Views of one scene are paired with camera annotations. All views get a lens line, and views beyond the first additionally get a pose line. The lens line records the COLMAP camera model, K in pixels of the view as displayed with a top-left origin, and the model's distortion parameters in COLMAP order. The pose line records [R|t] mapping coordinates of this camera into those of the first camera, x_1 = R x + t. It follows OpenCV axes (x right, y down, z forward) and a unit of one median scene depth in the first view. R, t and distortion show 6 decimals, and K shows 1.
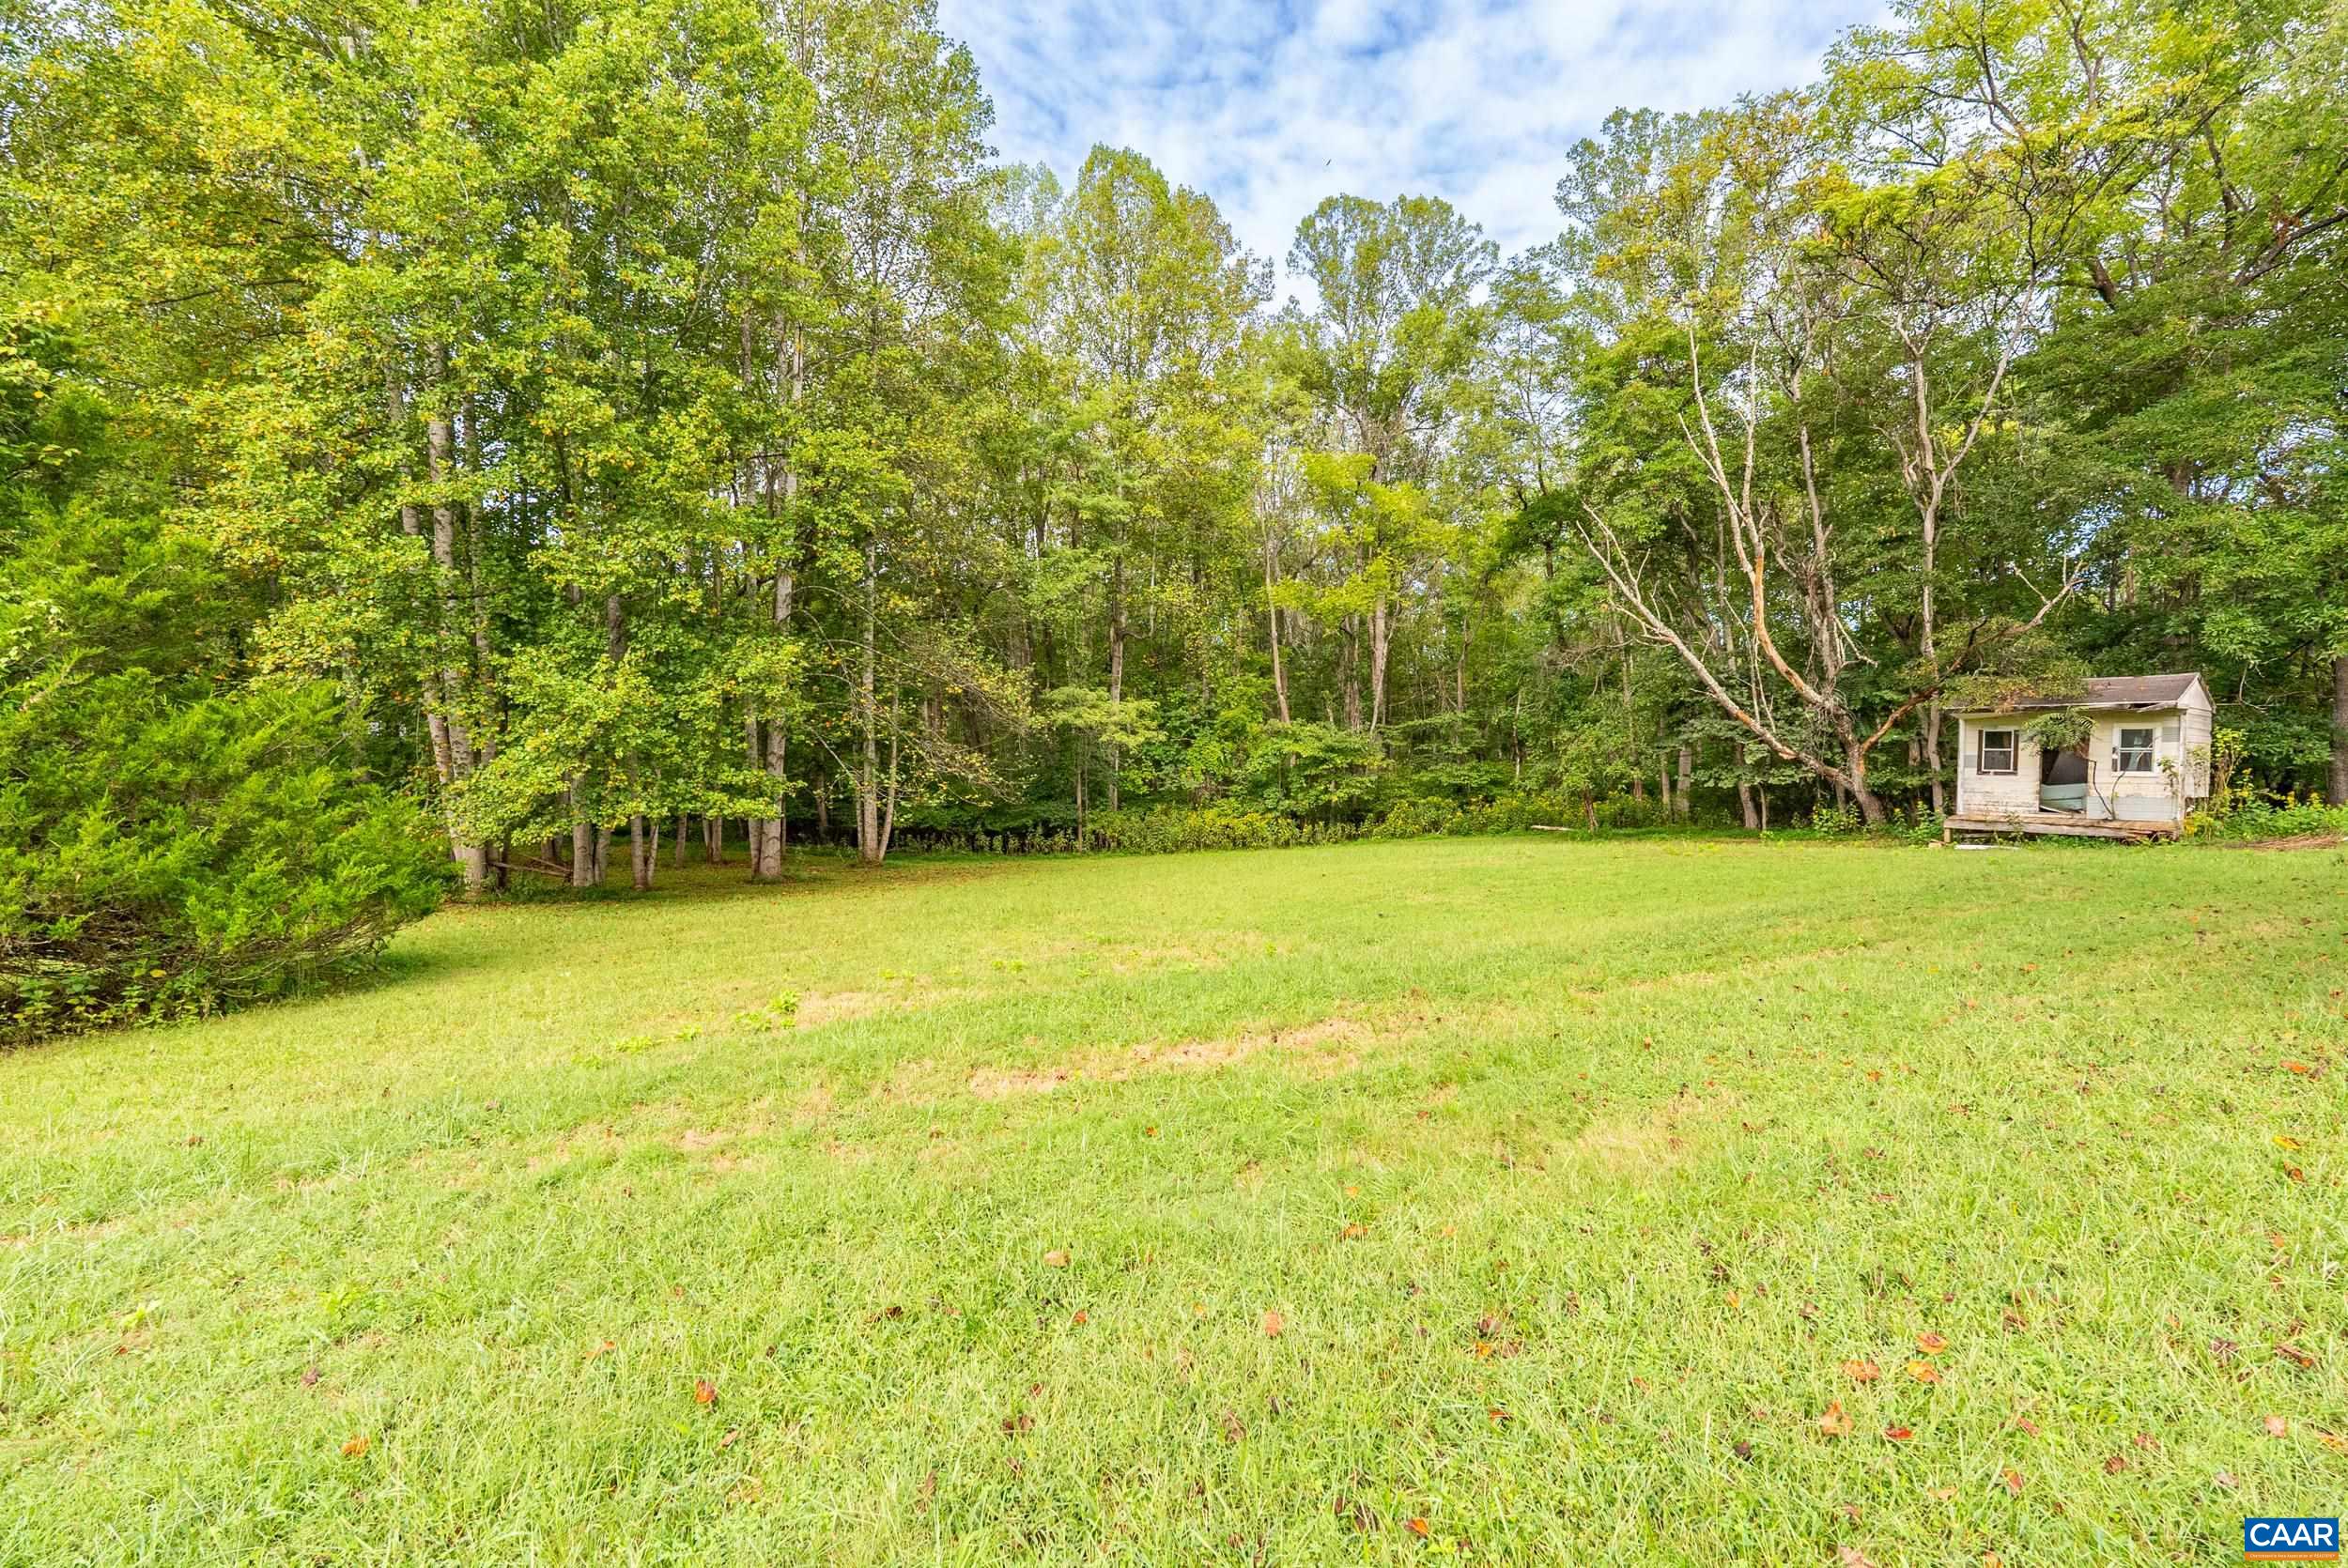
lens RADIAL K [[1024.0, 0, 1184.6], [0, 1024.0, 780.7], [0, 0, 1]] dist [-0.003697, -0.000384]
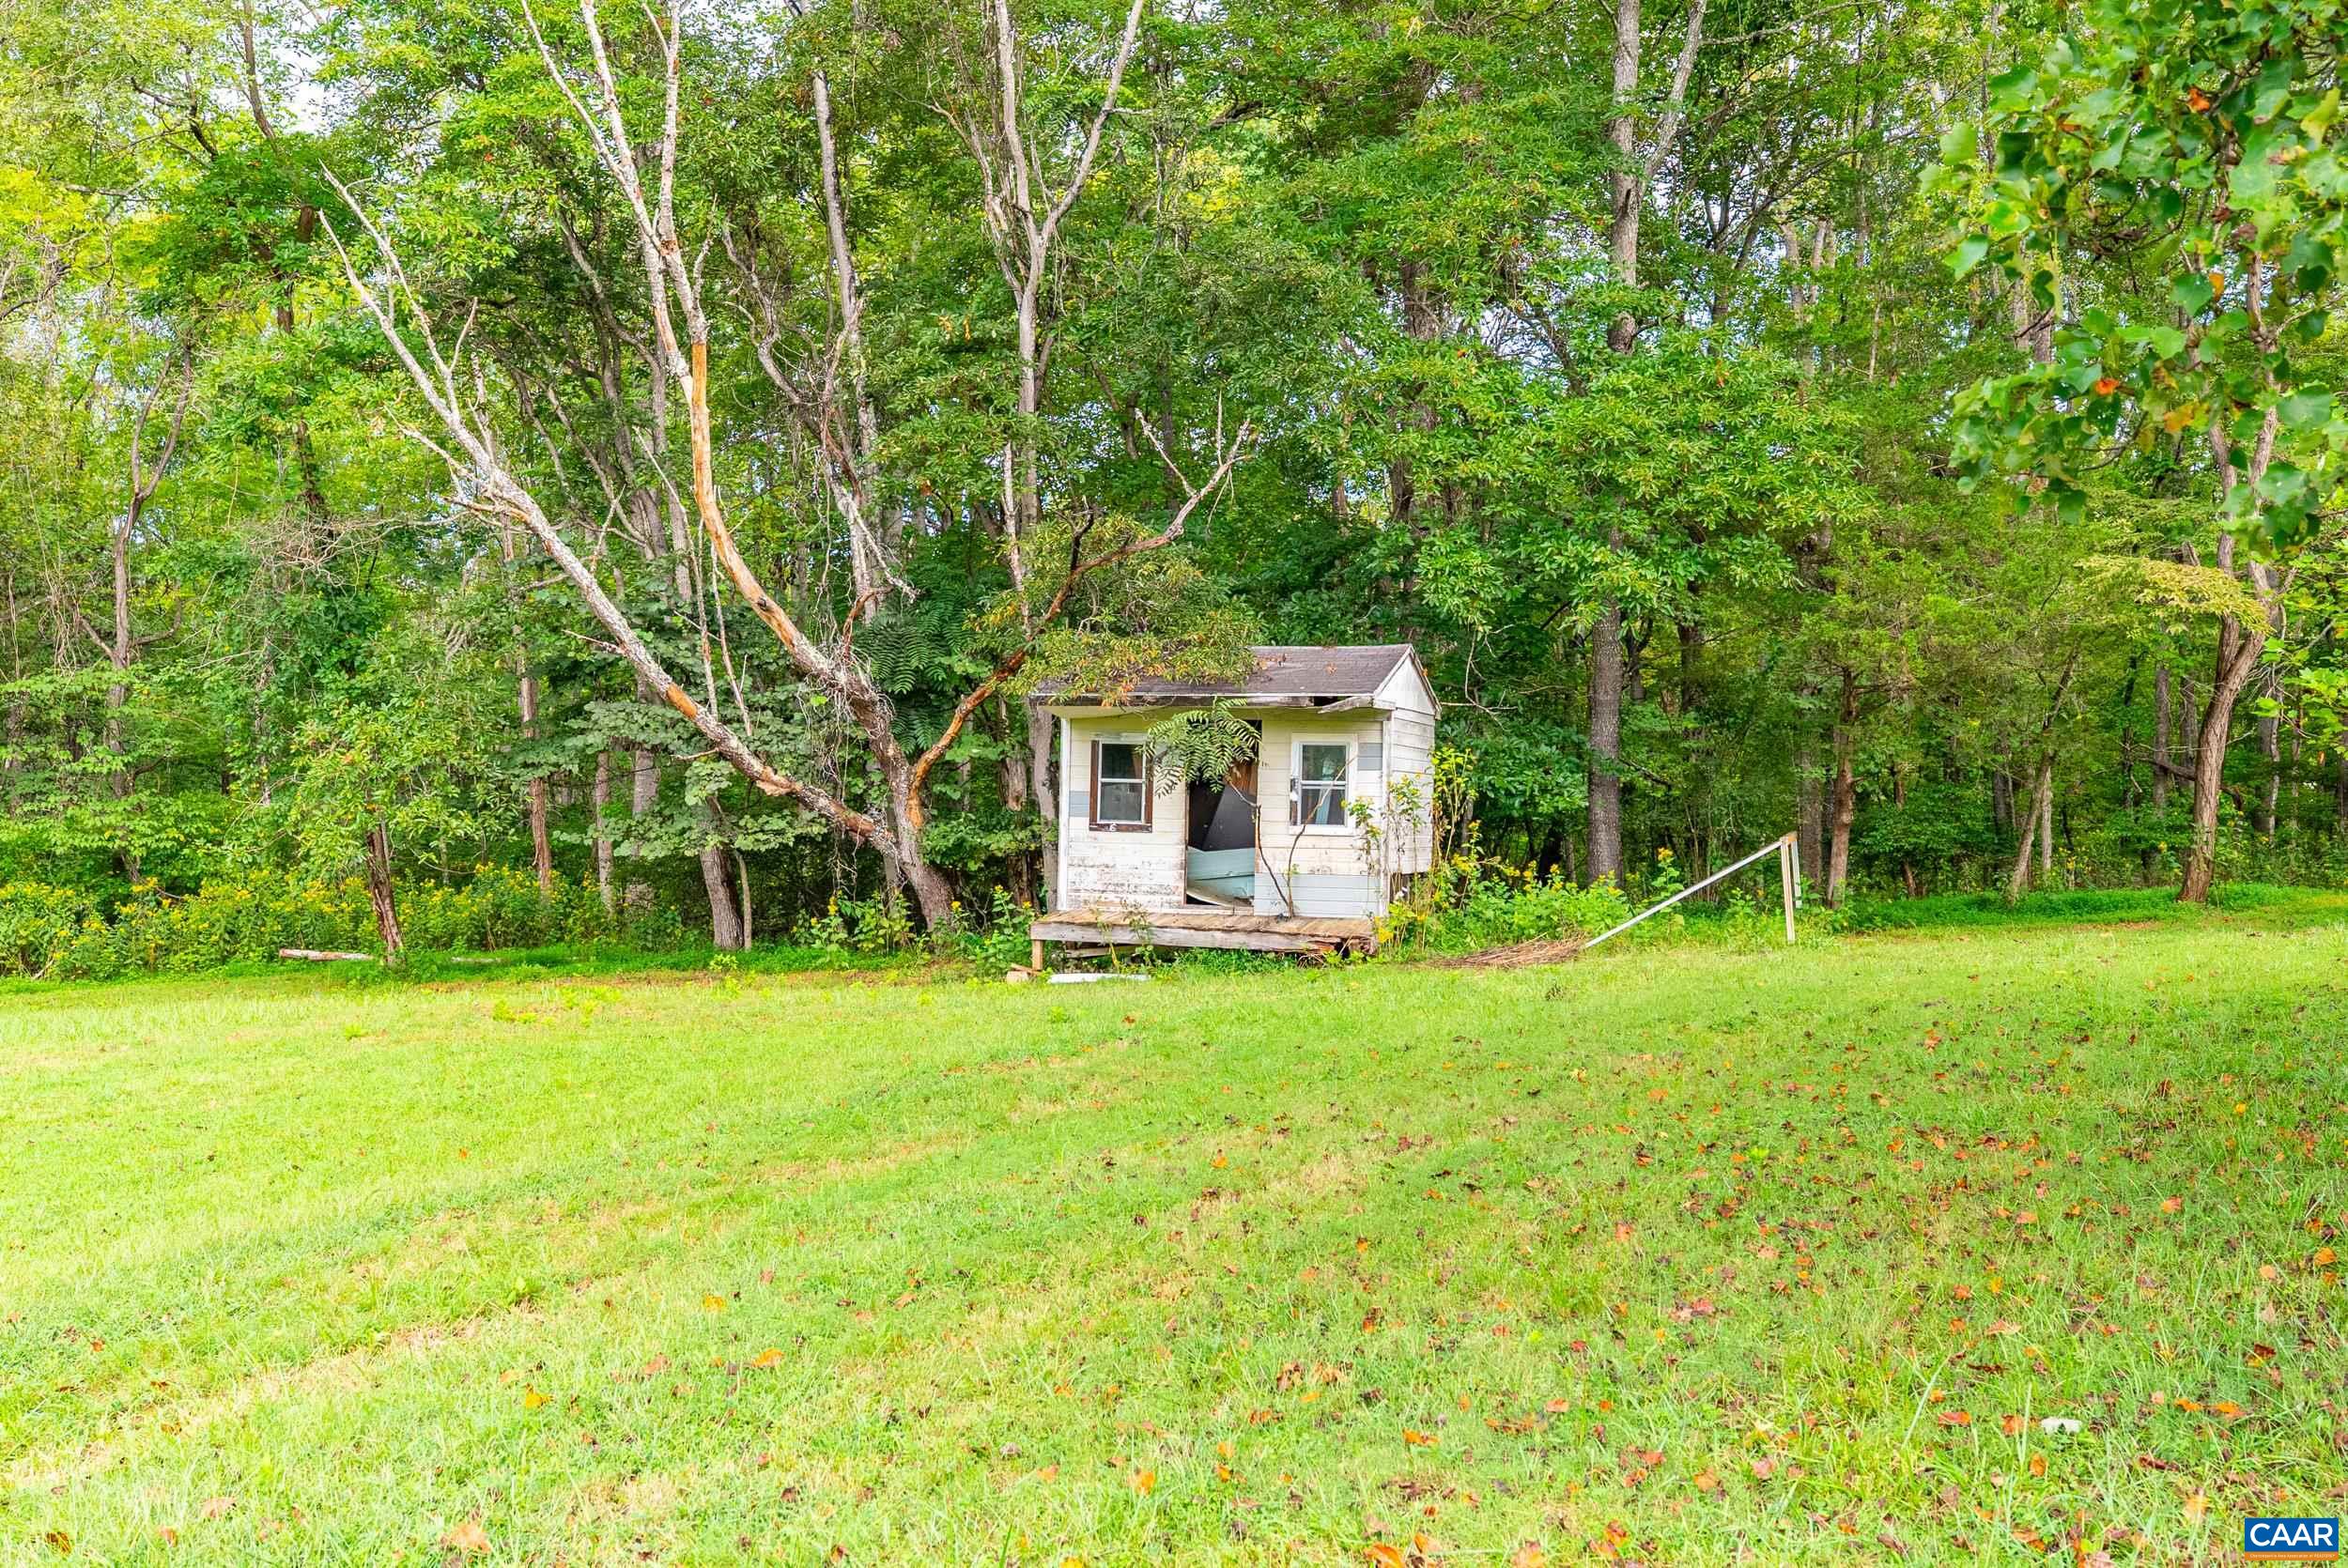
lens RADIAL K [[2315.4, 0, 1170.6], [0, 2315.4, 781.9], [0, 0, 1]] dist [0.004608, 0.001261]
pose [[0.808938, 0.011181, 0.587788, 0.121197], [0.001927, 0.999763, -0.021670, -0.004185], [-0.587891, 0.018662, 0.808725, 0.055522]]
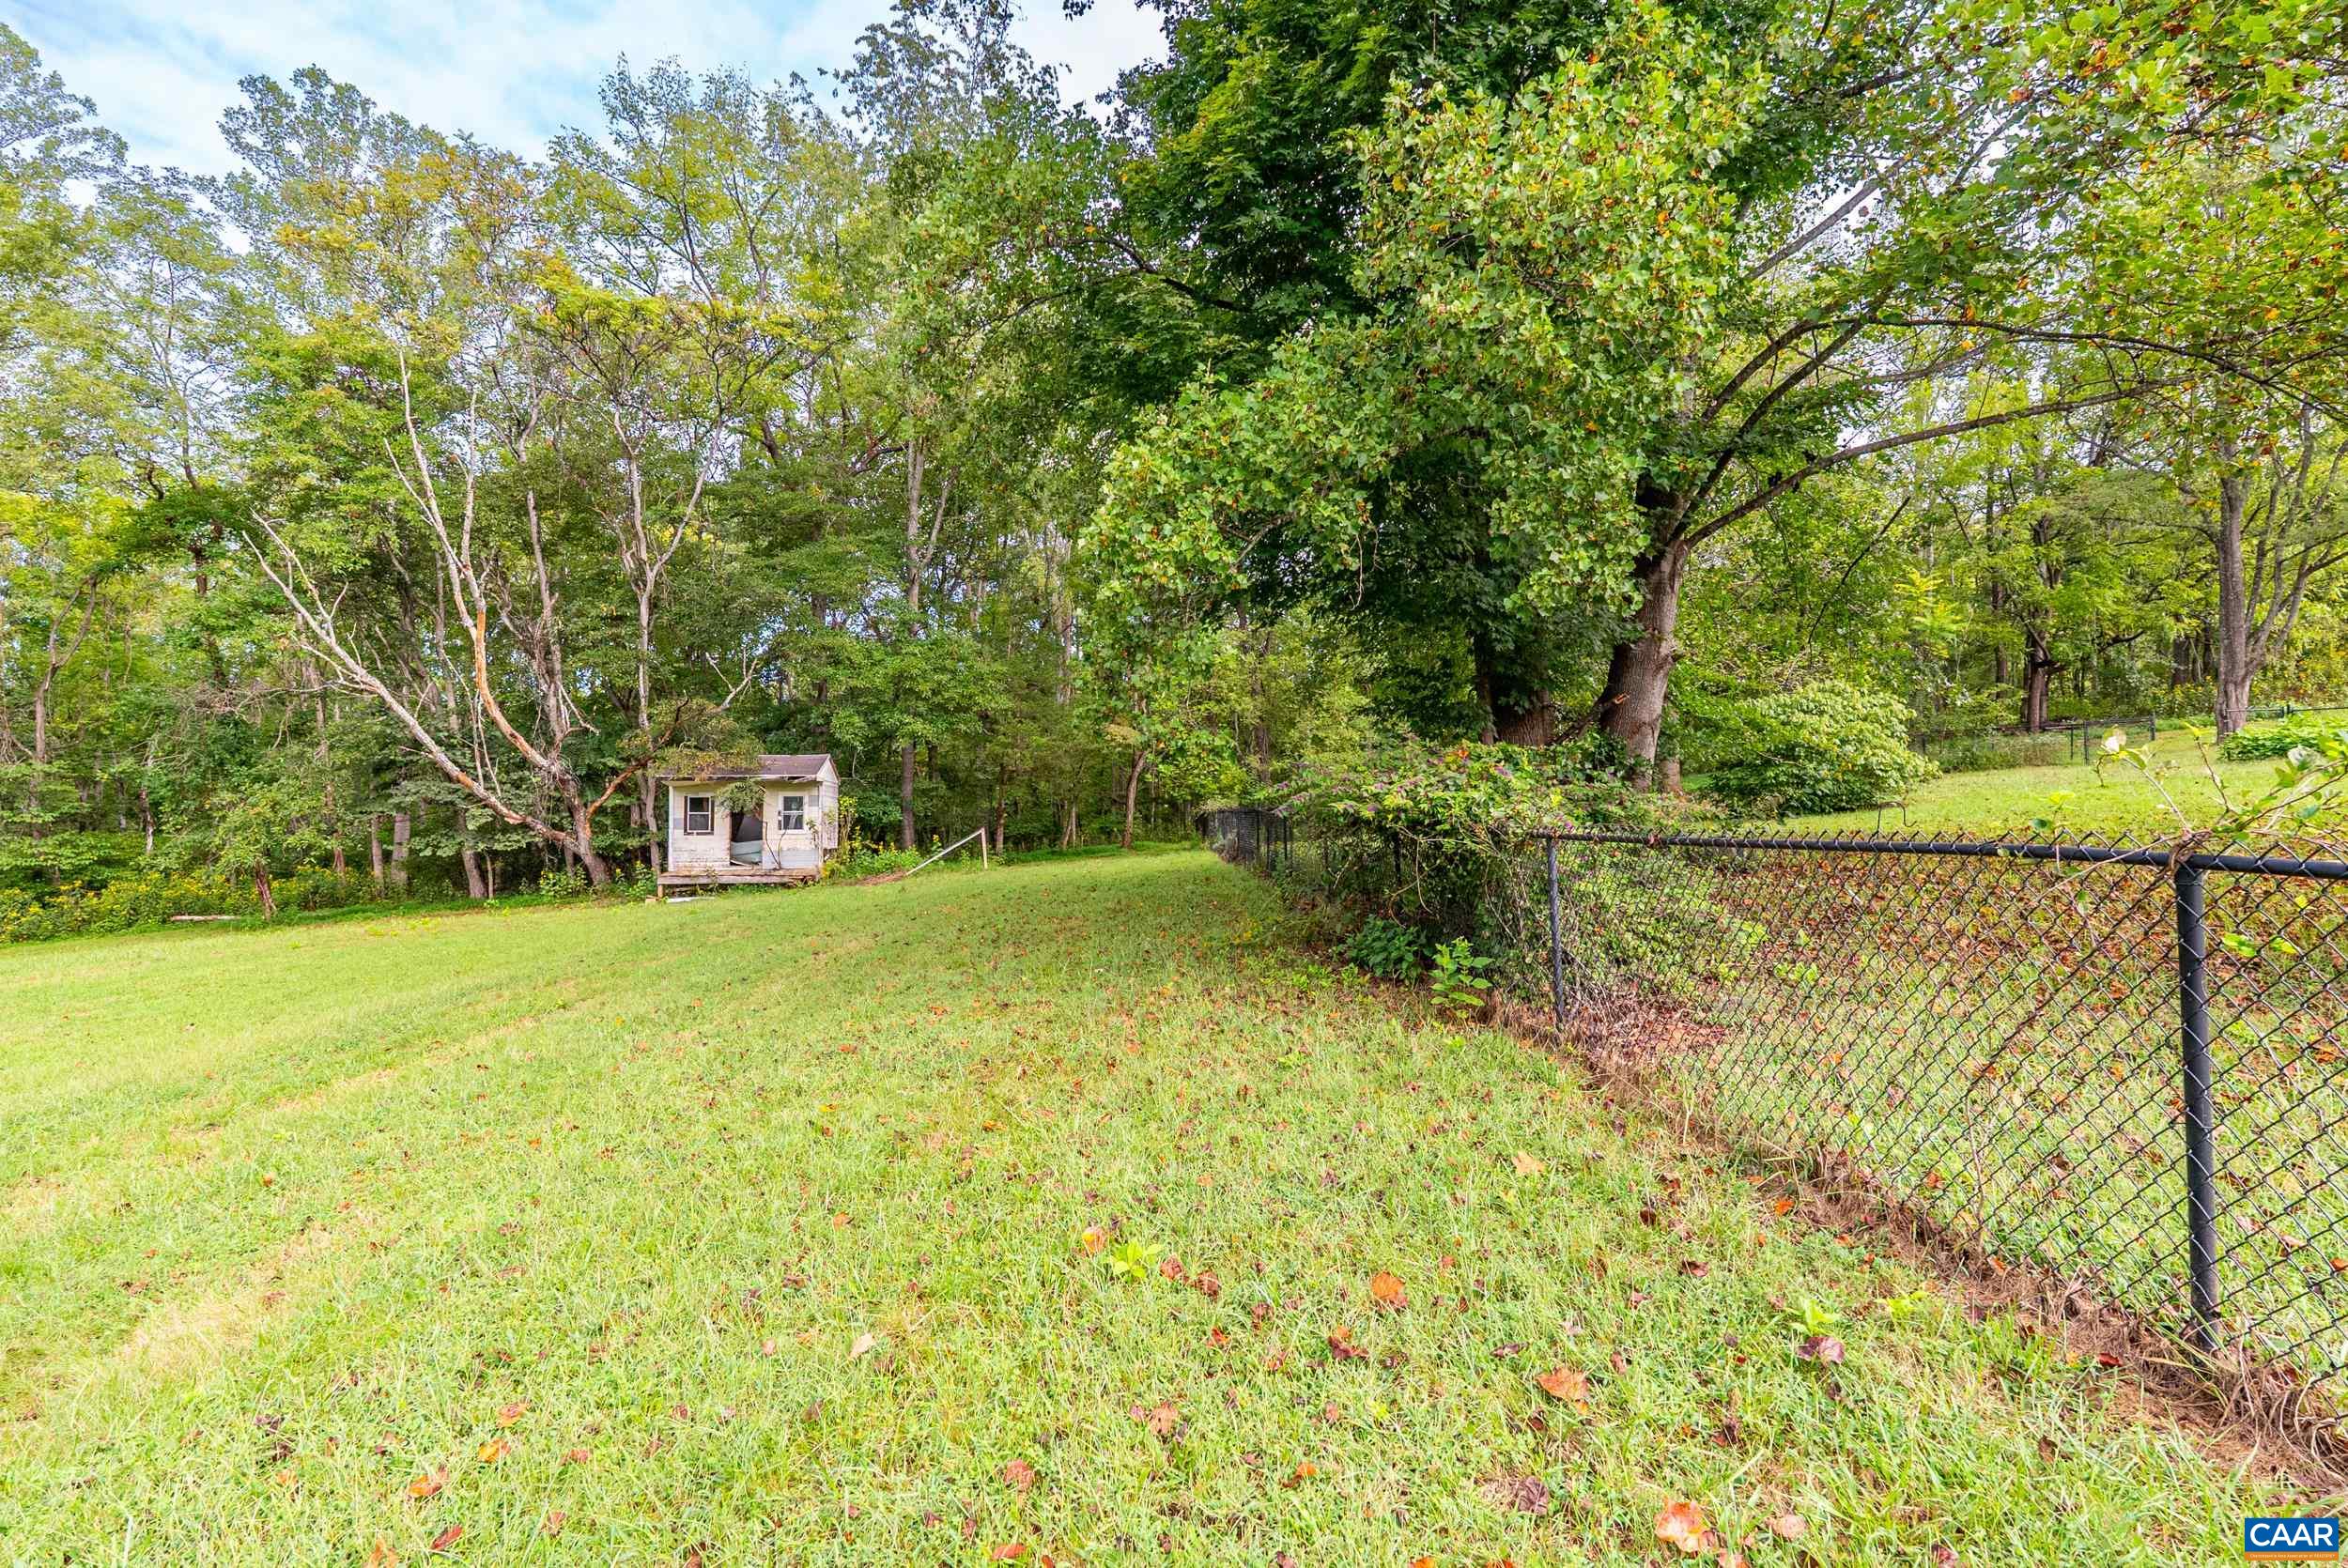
lens RADIAL K [[1028.9, 0, 1169.6], [0, 1028.9, 779.9], [0, 0, 1]] dist [-0.000440, -0.000404]
pose [[0.464708, 0.022882, 0.885168, 0.012269], [0.032509, 0.998551, -0.042880, -0.000681], [-0.884867, 0.048703, 0.463291, -0.006916]]
